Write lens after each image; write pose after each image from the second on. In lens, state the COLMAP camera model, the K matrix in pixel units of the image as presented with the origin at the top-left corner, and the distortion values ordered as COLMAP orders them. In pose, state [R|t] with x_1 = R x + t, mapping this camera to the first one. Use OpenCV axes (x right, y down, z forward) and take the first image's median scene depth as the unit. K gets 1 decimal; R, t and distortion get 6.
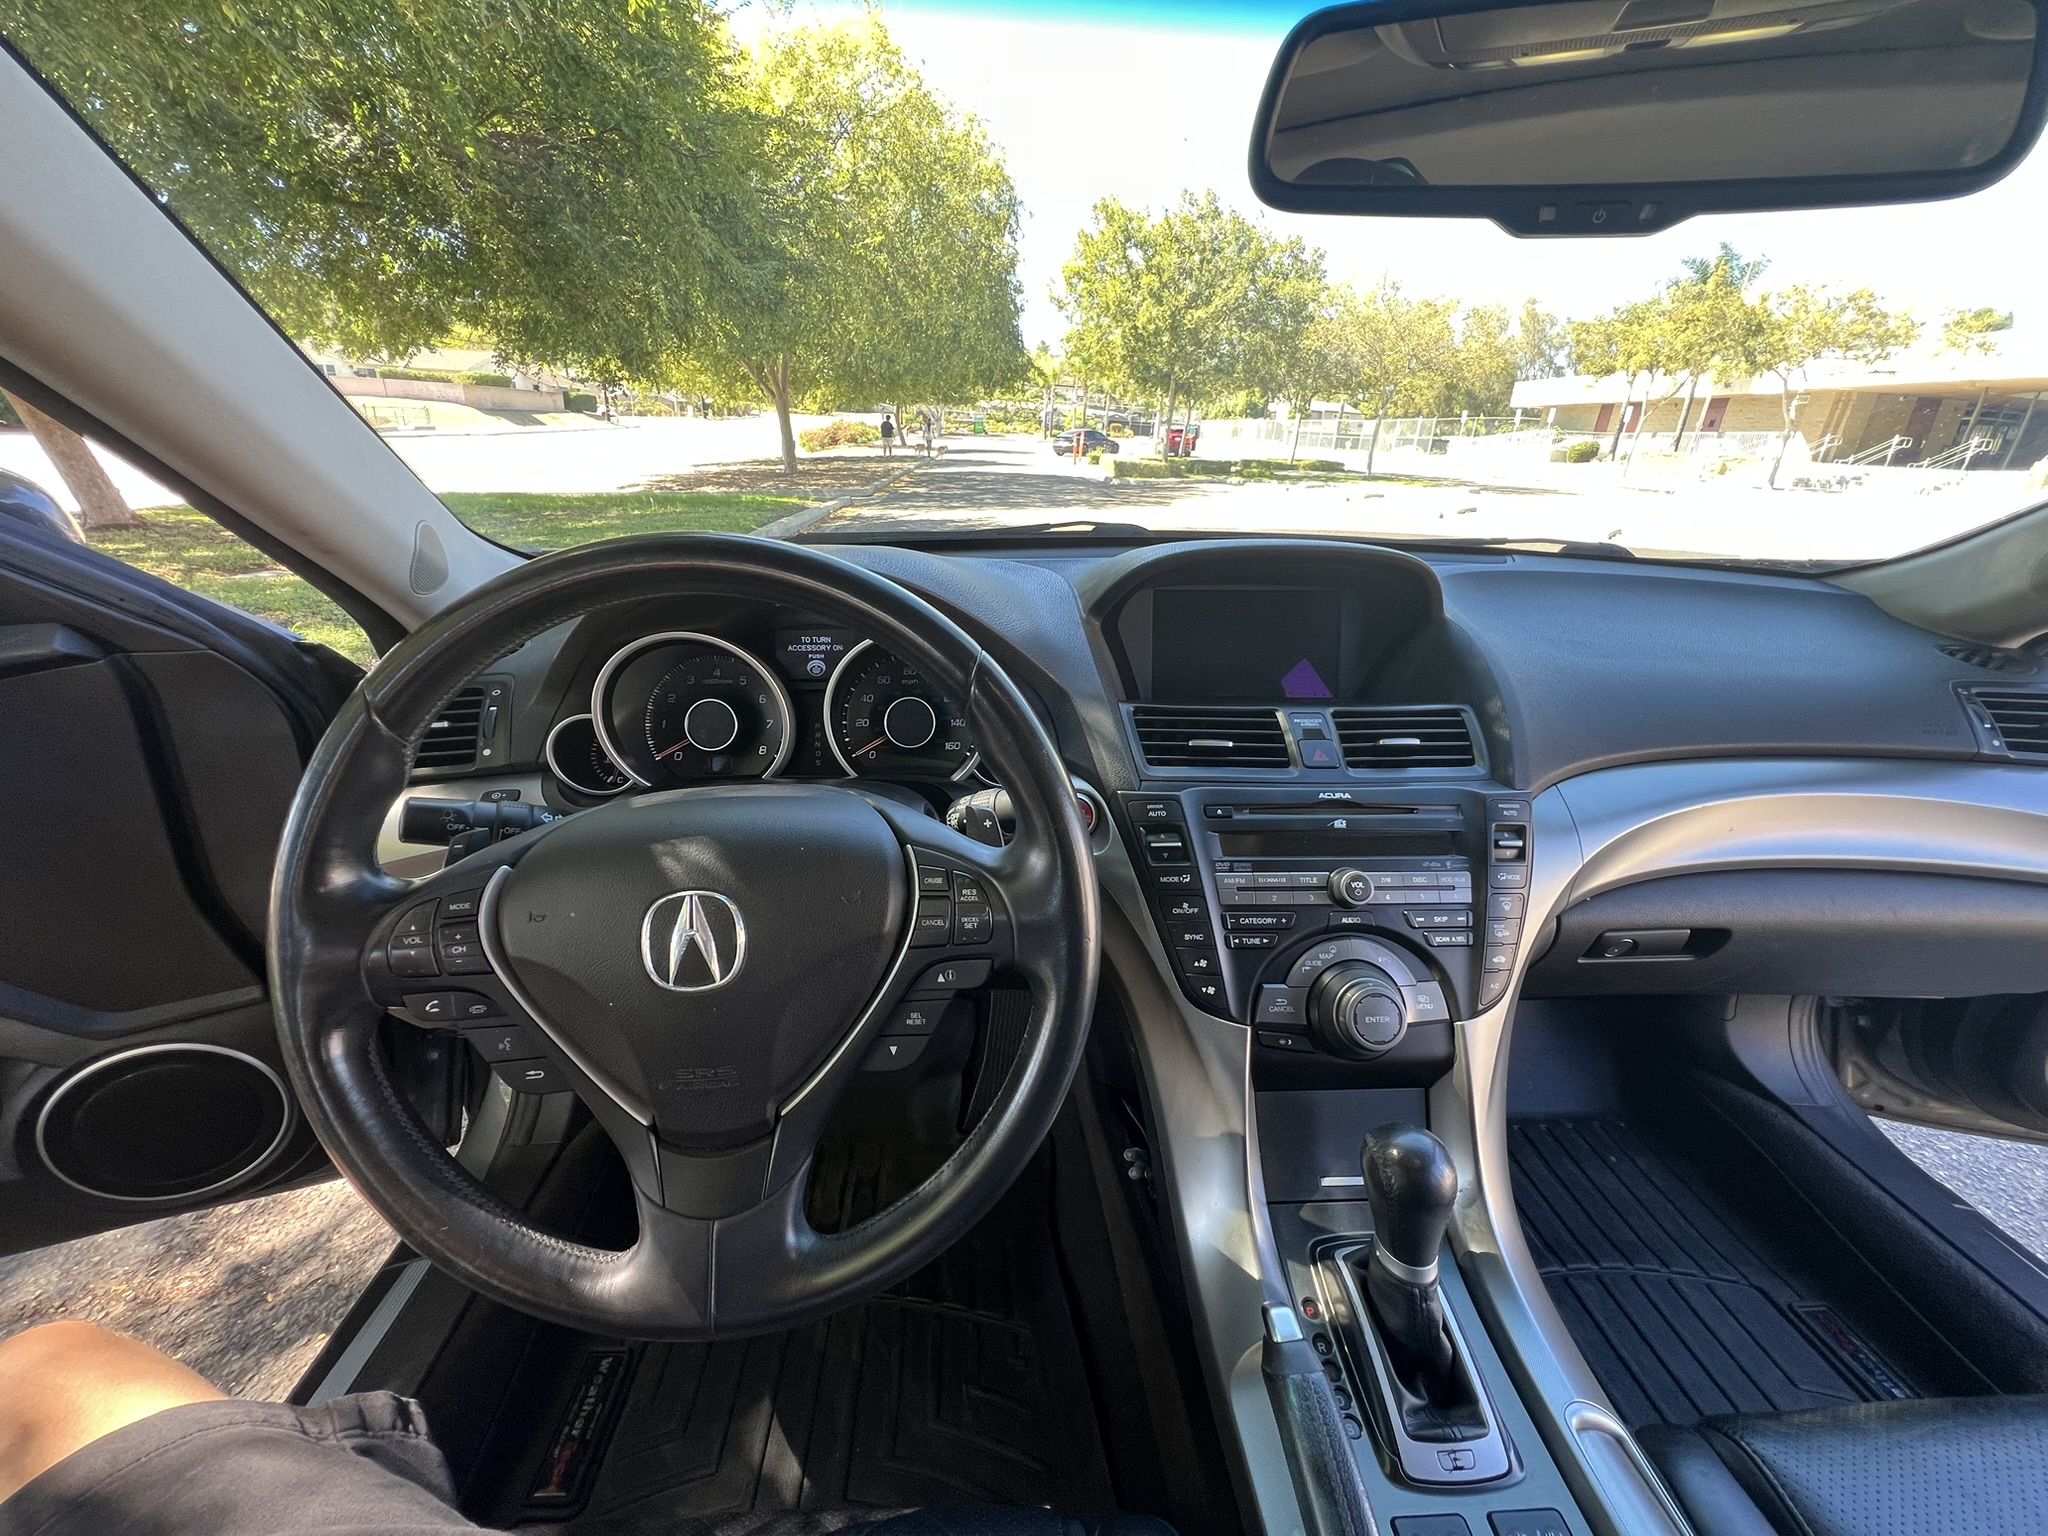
lens RADIAL K [[819.2, 0, 1027.6], [0, 819.2, 766.5], [0, 0, 1]] dist [-0.002040, 0.000543]
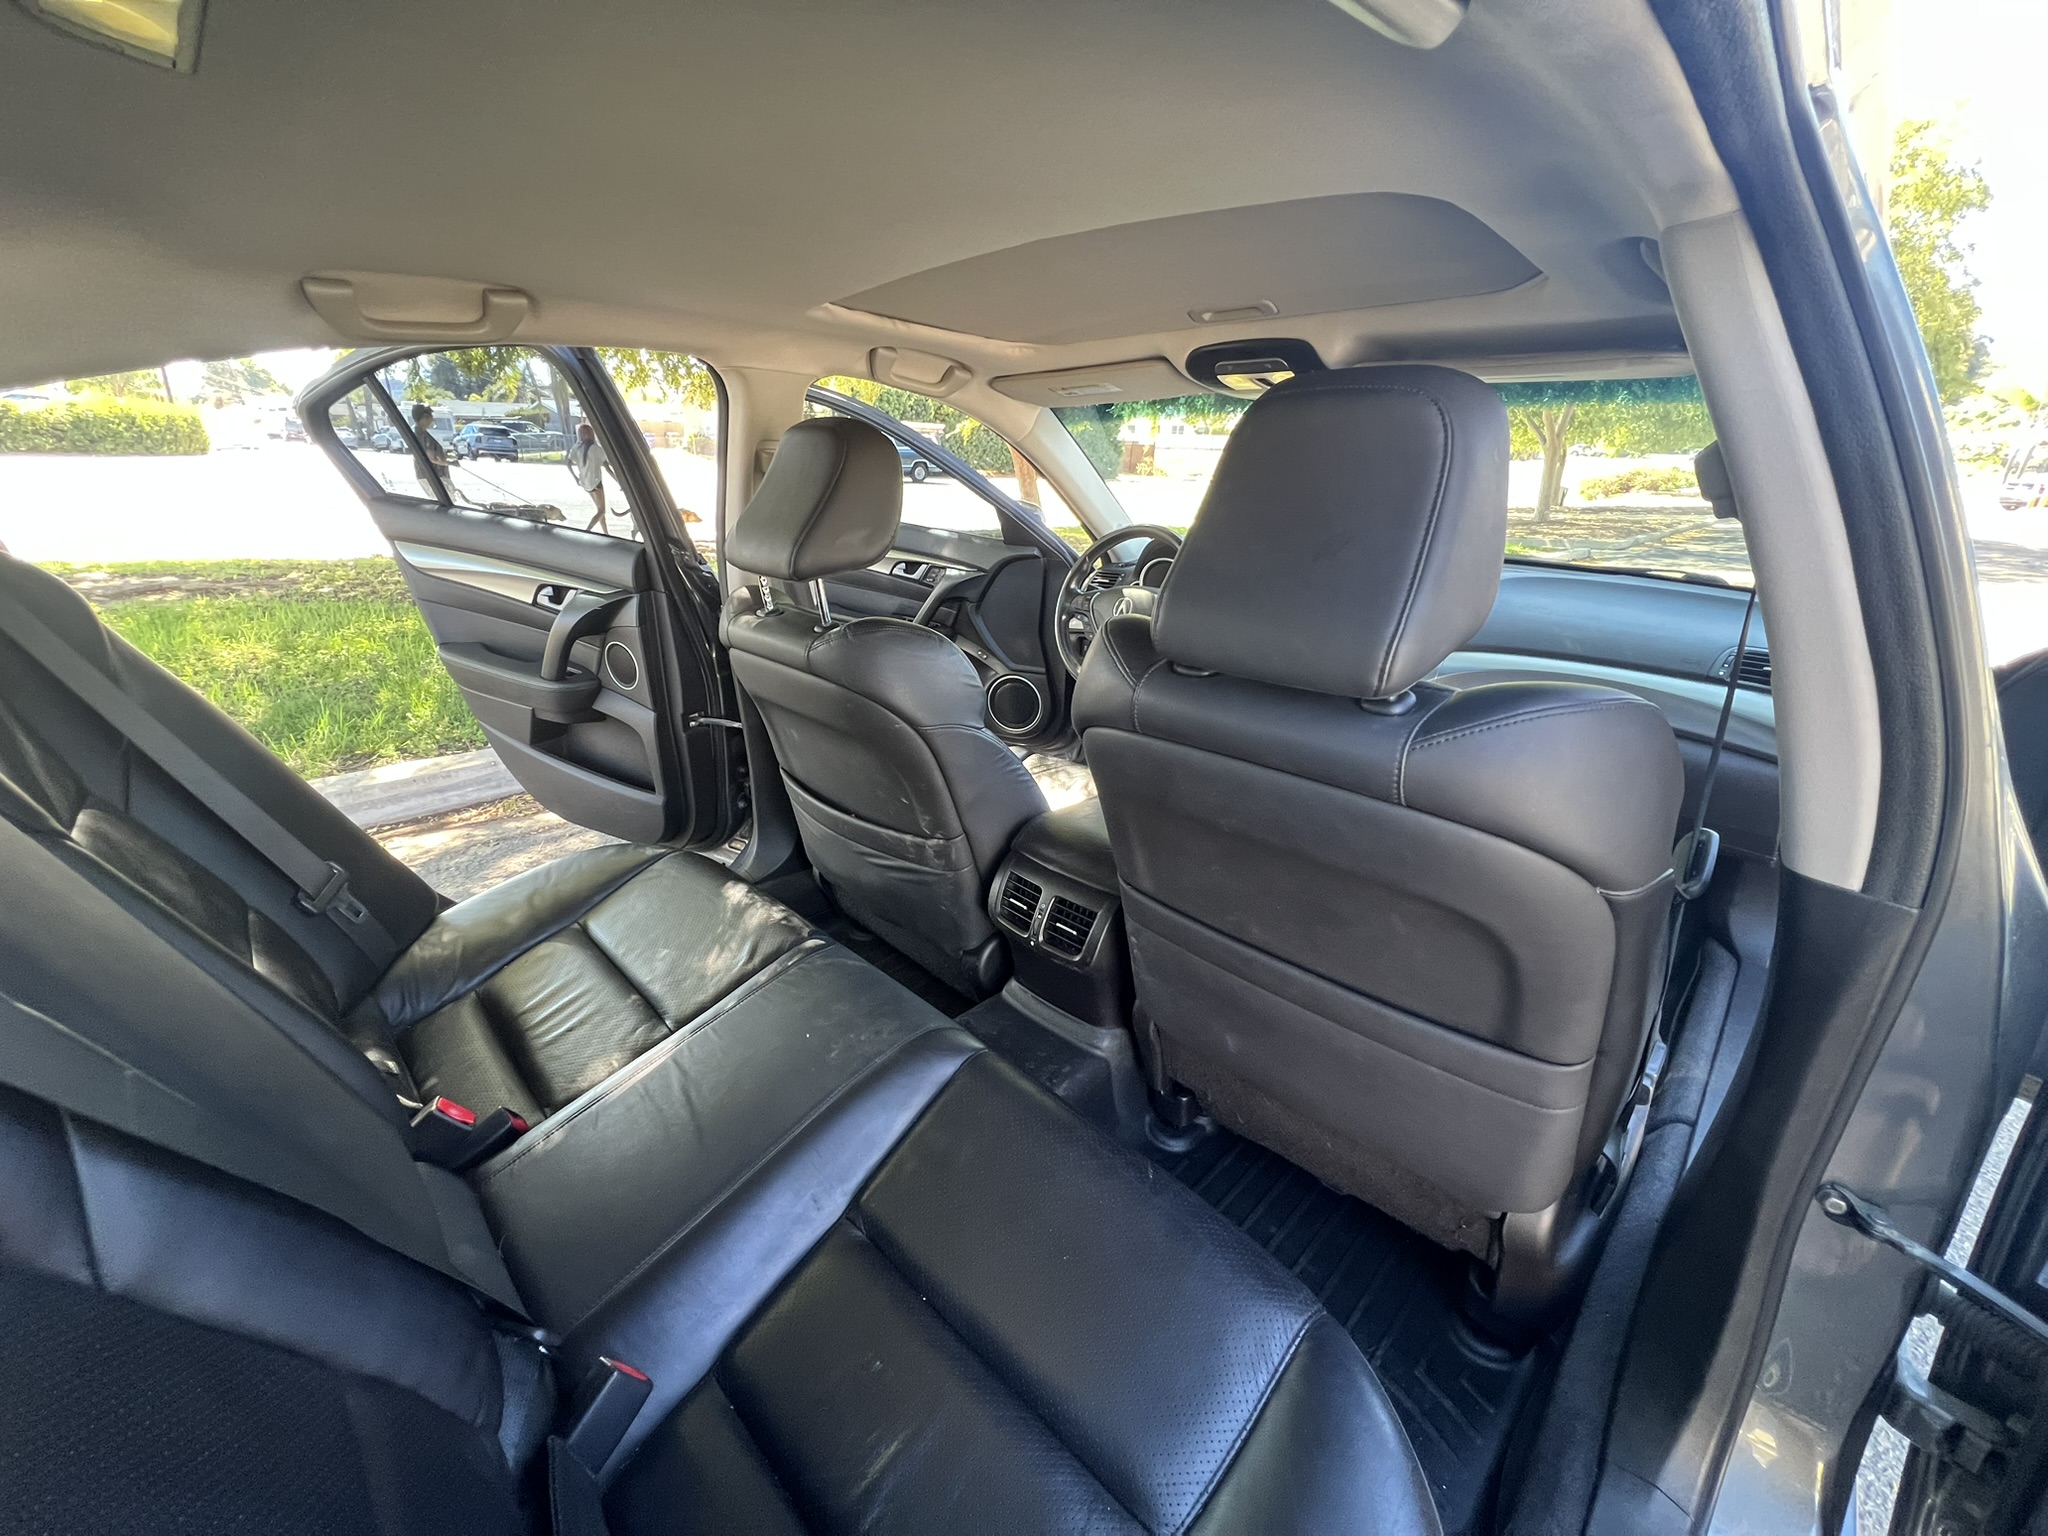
lens RADIAL K [[818.1, 0, 1024.0], [0, 818.1, 768.0], [0, 0, 1]] dist [-0.001932, -0.000643]
pose [[0.673209, 0.245118, -0.697644, 1.537119], [-0.277426, 0.958268, 0.068978, 0.522122], [0.685437, 0.147108, 0.713117, -1.478994]]
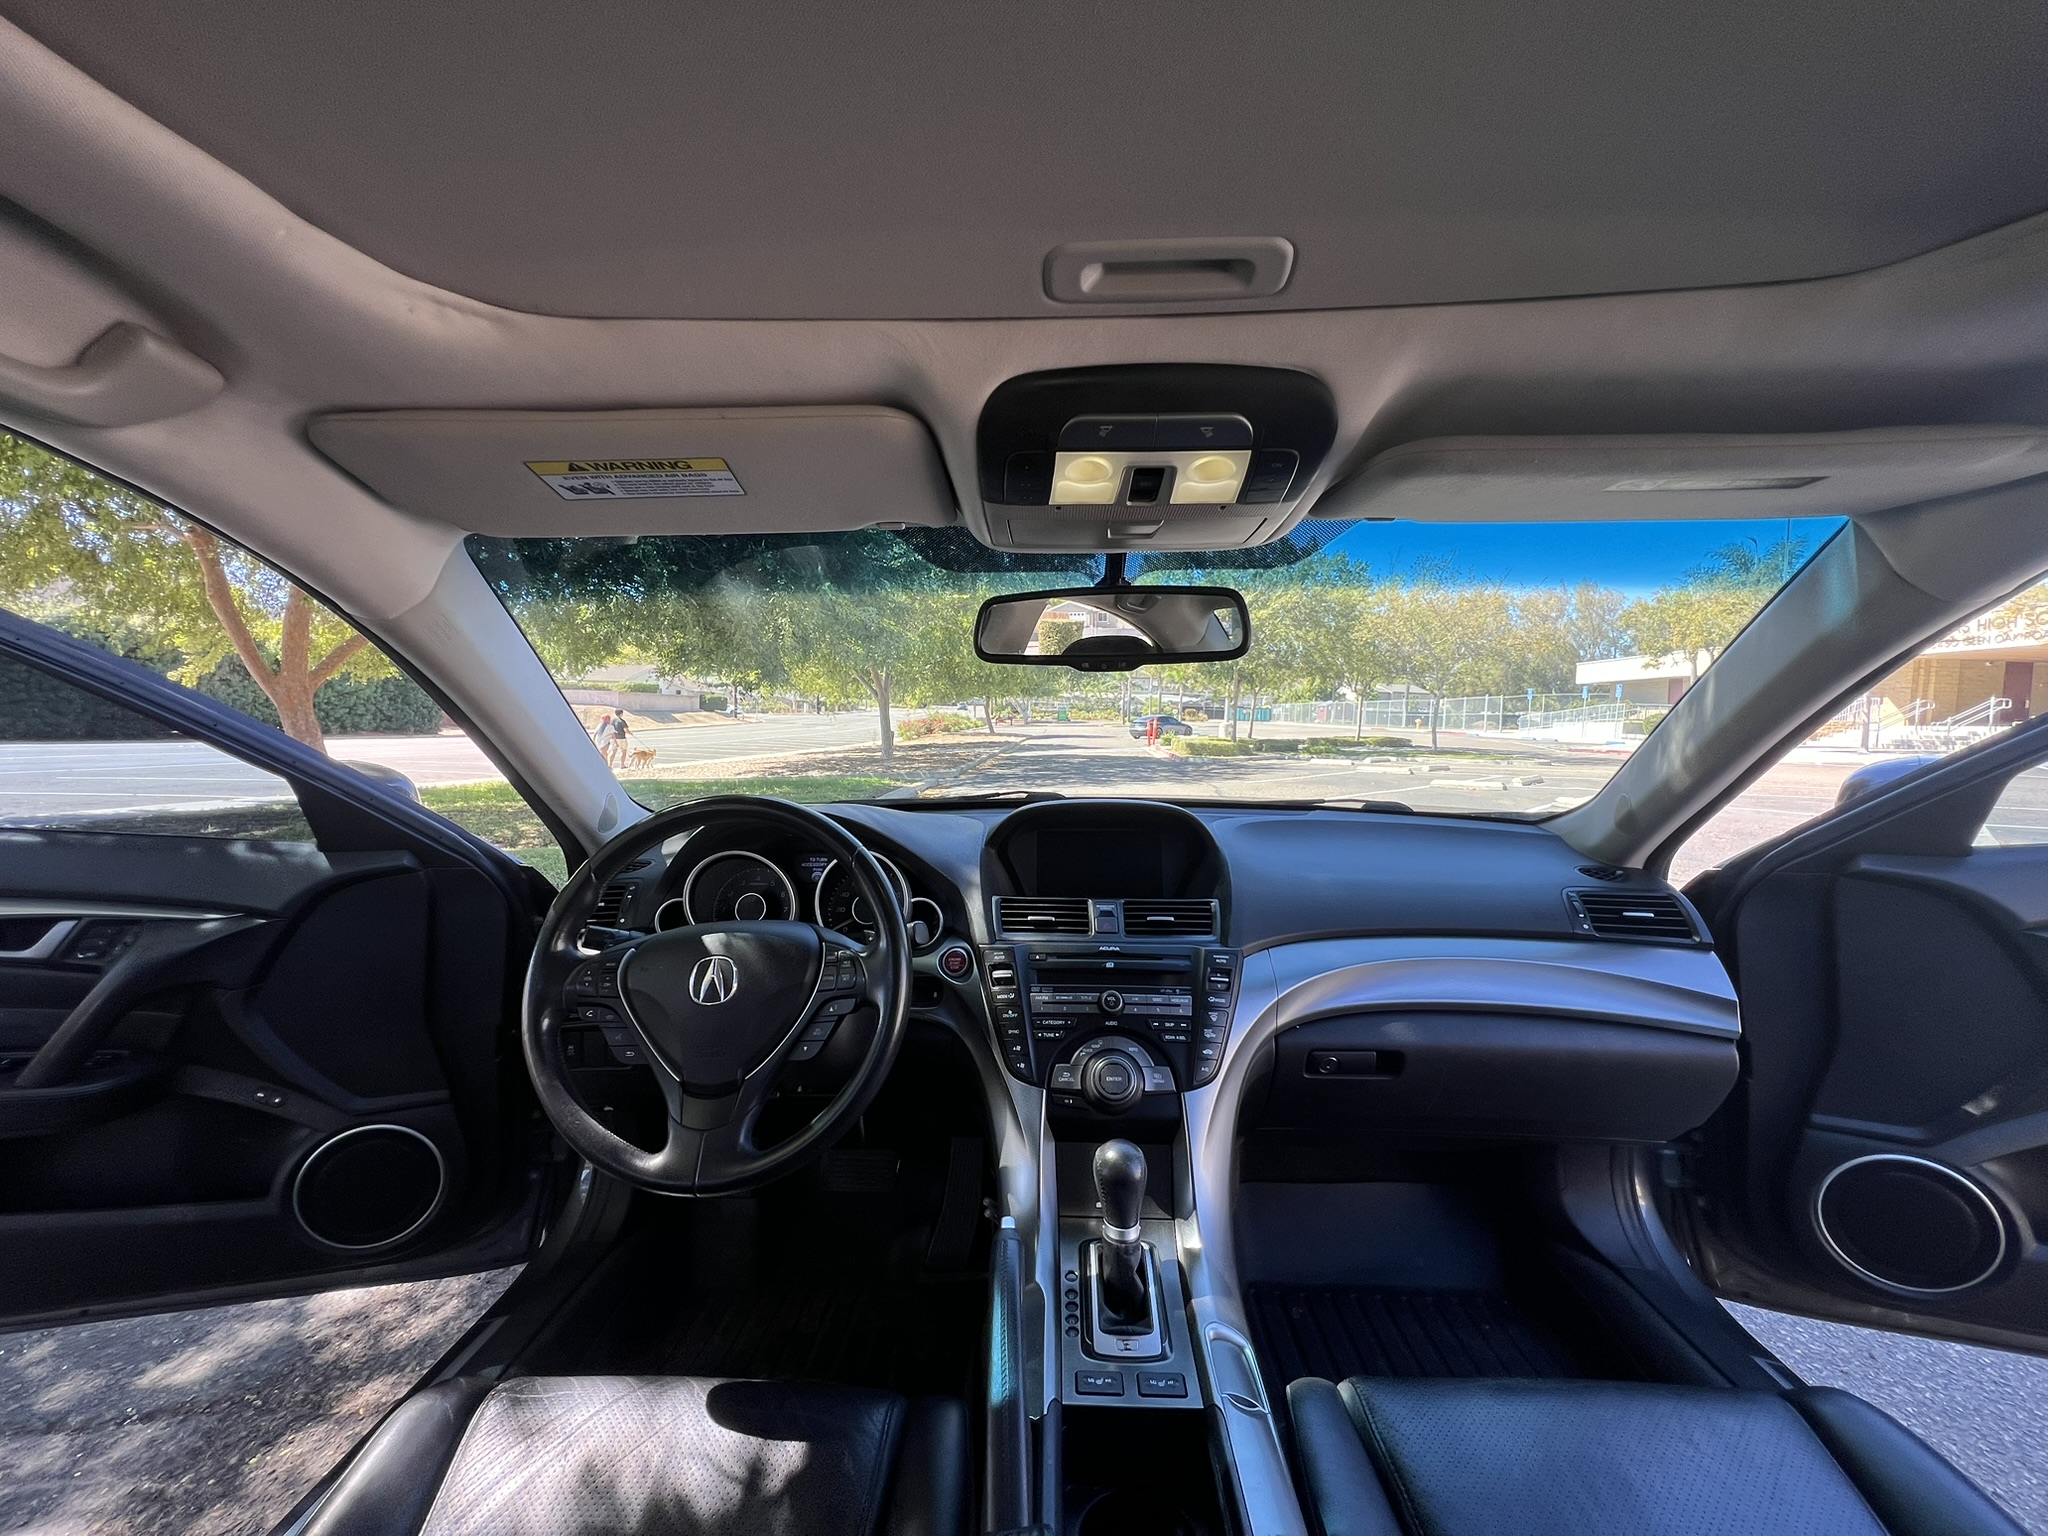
lens RADIAL K [[818.1, 0, 1024.0], [0, 818.1, 768.0], [0, 0, 1]] dist [-0.001932, -0.000643]
pose [[0.994494, -0.017420, -0.103335, 0.348399], [-0.016792, 0.946856, -0.321219, 0.202506], [0.103439, 0.321186, 0.941350, -0.609091]]
